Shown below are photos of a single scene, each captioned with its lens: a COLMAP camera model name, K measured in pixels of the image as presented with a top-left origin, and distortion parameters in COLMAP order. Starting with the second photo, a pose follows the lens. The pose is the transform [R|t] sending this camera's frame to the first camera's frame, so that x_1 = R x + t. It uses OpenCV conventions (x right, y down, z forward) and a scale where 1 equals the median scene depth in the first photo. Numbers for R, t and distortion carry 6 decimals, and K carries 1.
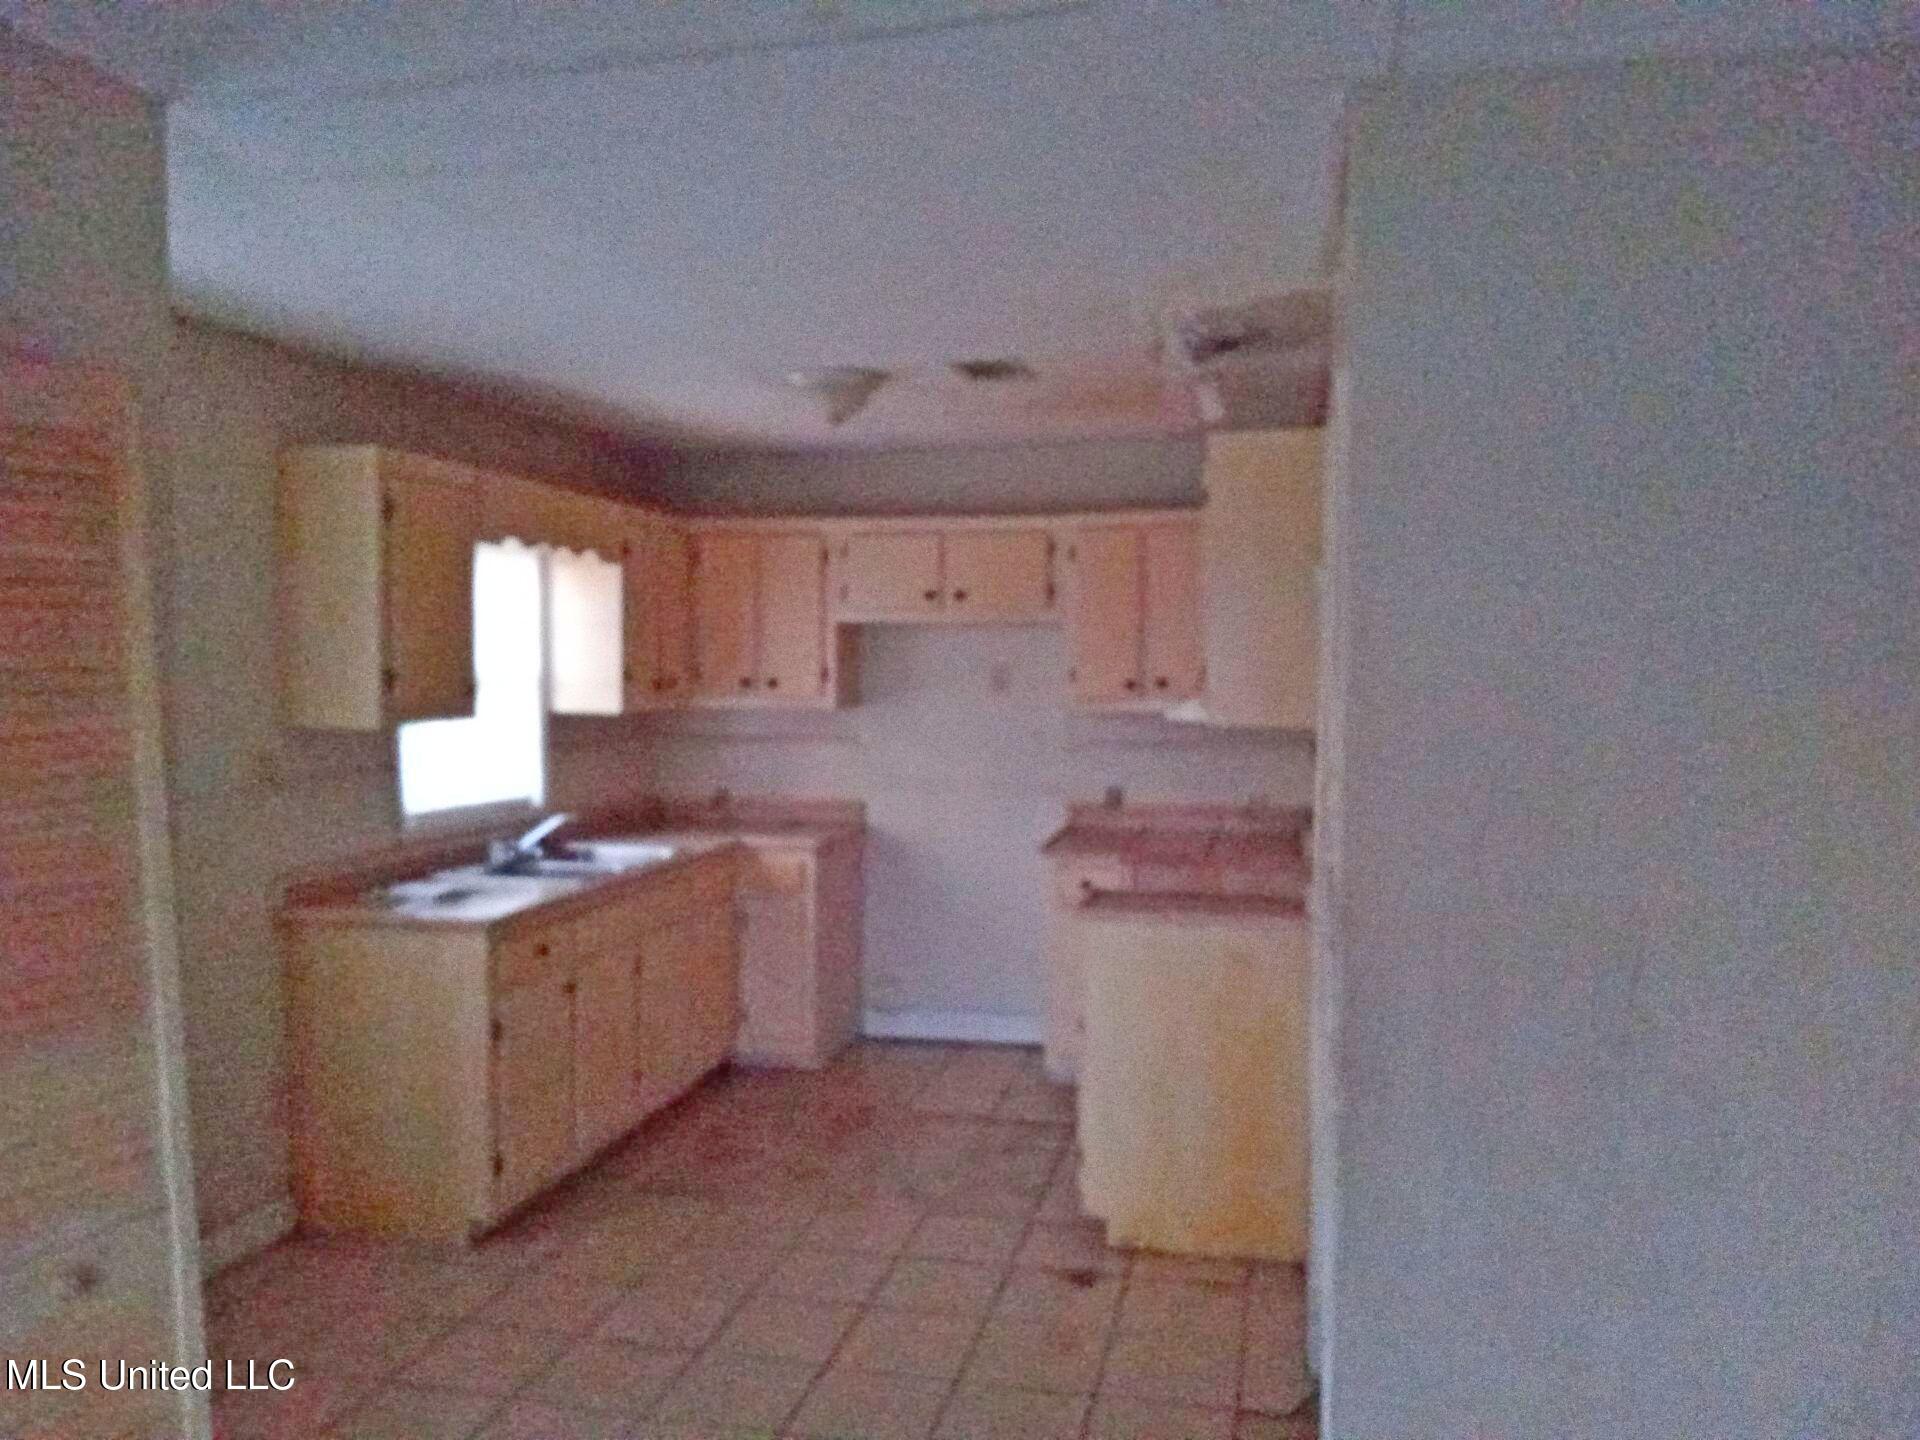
lens RADIAL K [[1386.4, 0, 960.0], [0, 1386.4, 720.0], [0, 0, 1]] dist [0.059736, -0.095709]
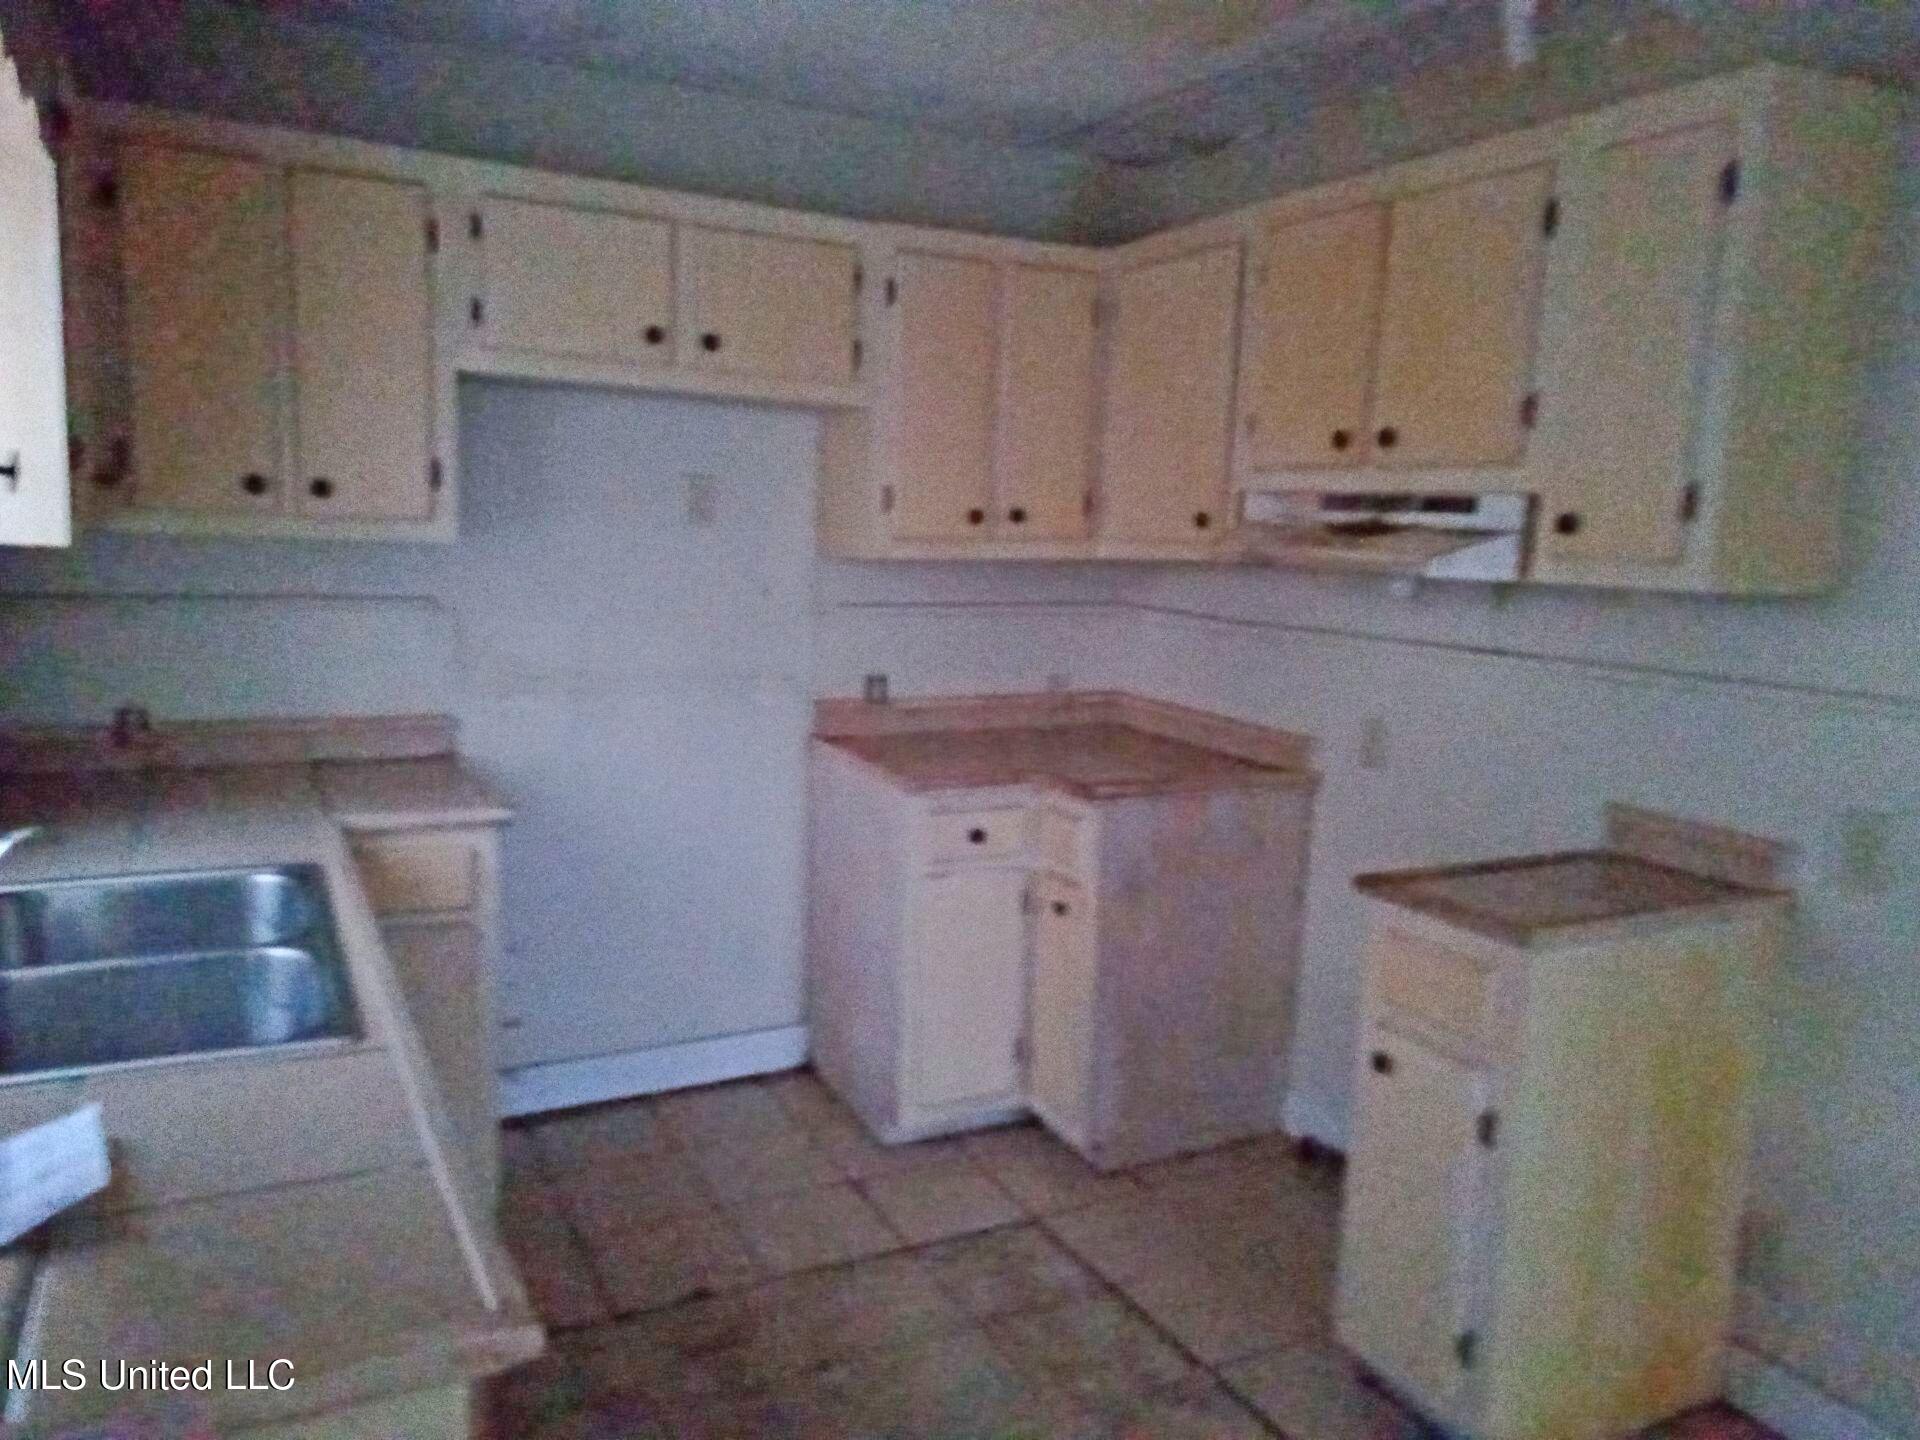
lens RADIAL K [[1386.4, 0, 960.0], [0, 1386.4, 720.0], [0, 0, 1]] dist [0.059736, -0.095709]
pose [[0.773603, -0.061697, 0.630660, -0.276724], [-0.007884, 0.994235, 0.106936, 0.000108], [-0.633621, -0.087698, 0.768657, 0.479997]]
